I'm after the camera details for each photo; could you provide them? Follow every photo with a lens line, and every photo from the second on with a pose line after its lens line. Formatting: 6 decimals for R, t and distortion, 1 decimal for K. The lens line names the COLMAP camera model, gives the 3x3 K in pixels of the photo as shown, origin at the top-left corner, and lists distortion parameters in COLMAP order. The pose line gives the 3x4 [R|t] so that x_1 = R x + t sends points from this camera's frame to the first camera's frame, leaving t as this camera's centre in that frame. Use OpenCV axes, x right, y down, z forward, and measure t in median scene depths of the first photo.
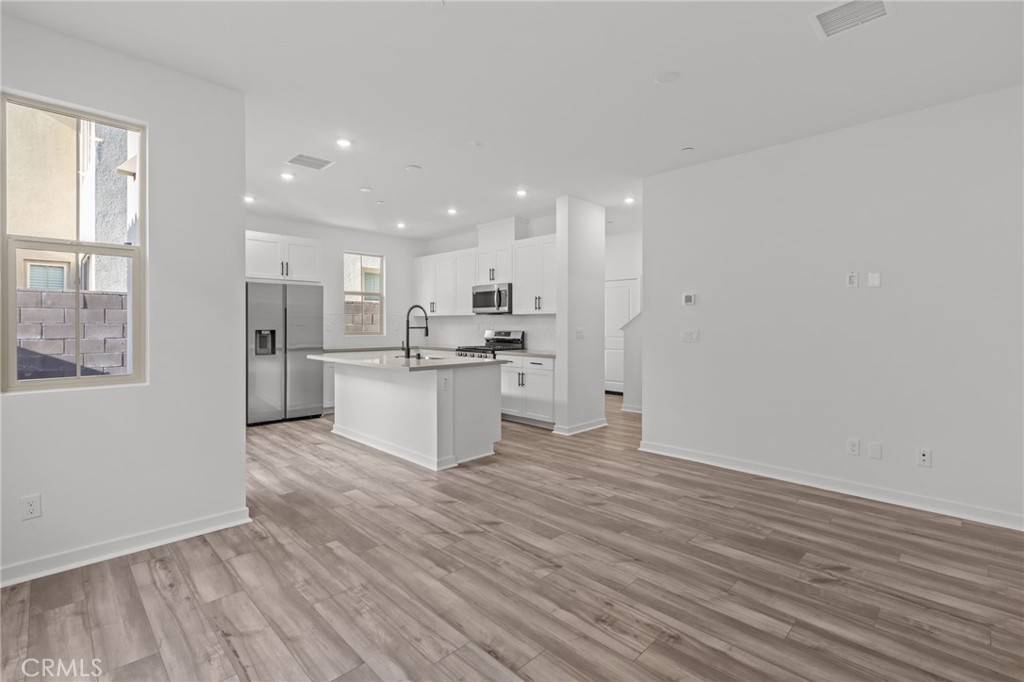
lens RADIAL K [[467.1, 0, 510.8], [0, 467.1, 326.2], [0, 0, 1]] dist [-0.000521, 0.000059]
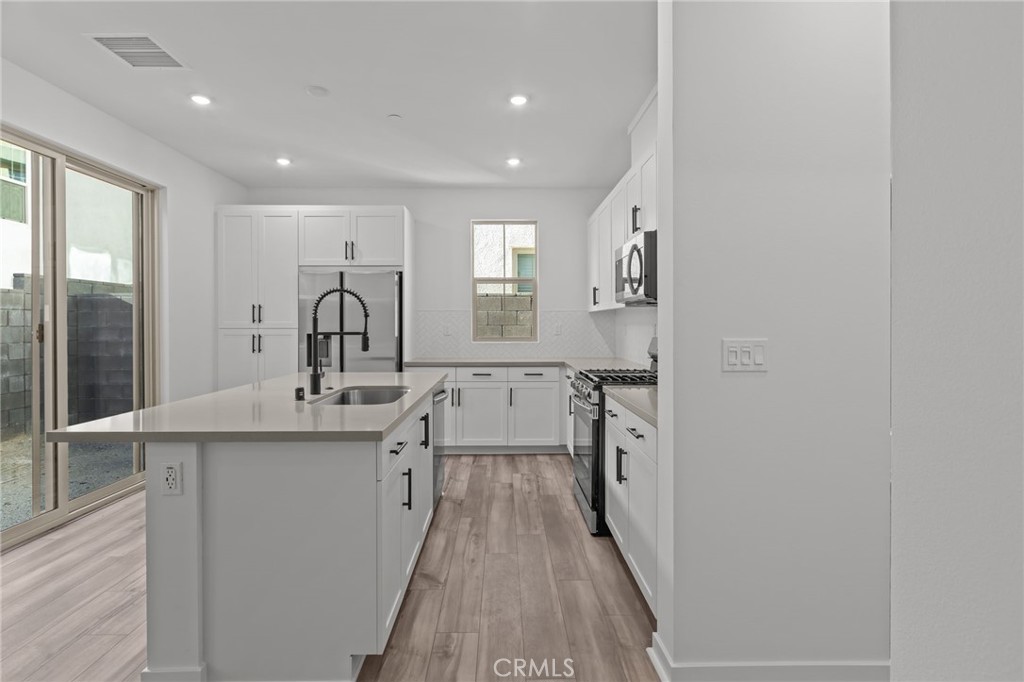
lens RADIAL K [[495.6, 0, 509.9], [0, 495.6, 325.8], [0, 0, 1]] dist [-0.001183, -0.000264]
pose [[0.718112, 0.000087, -0.695928, 0.239435], [-0.000999, 0.999999, -0.000906, -0.003762], [0.695927, 0.001346, 0.718111, 0.610824]]
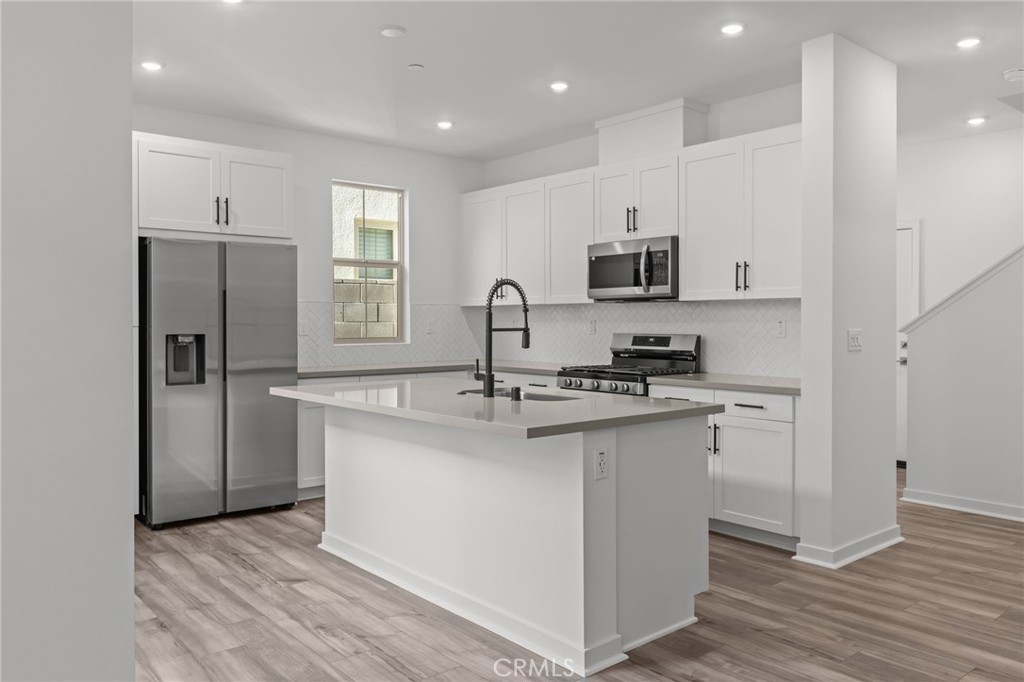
lens RADIAL K [[763.1, 0, 511.8], [0, 763.1, 327.1], [0, 0, 1]] dist [0.005758, -0.000835]
pose [[0.996824, -0.002467, -0.079595, -0.112105], [0.002737, 0.999991, 0.003290, -0.001383], [0.079587, -0.003497, 0.996822, 0.213067]]
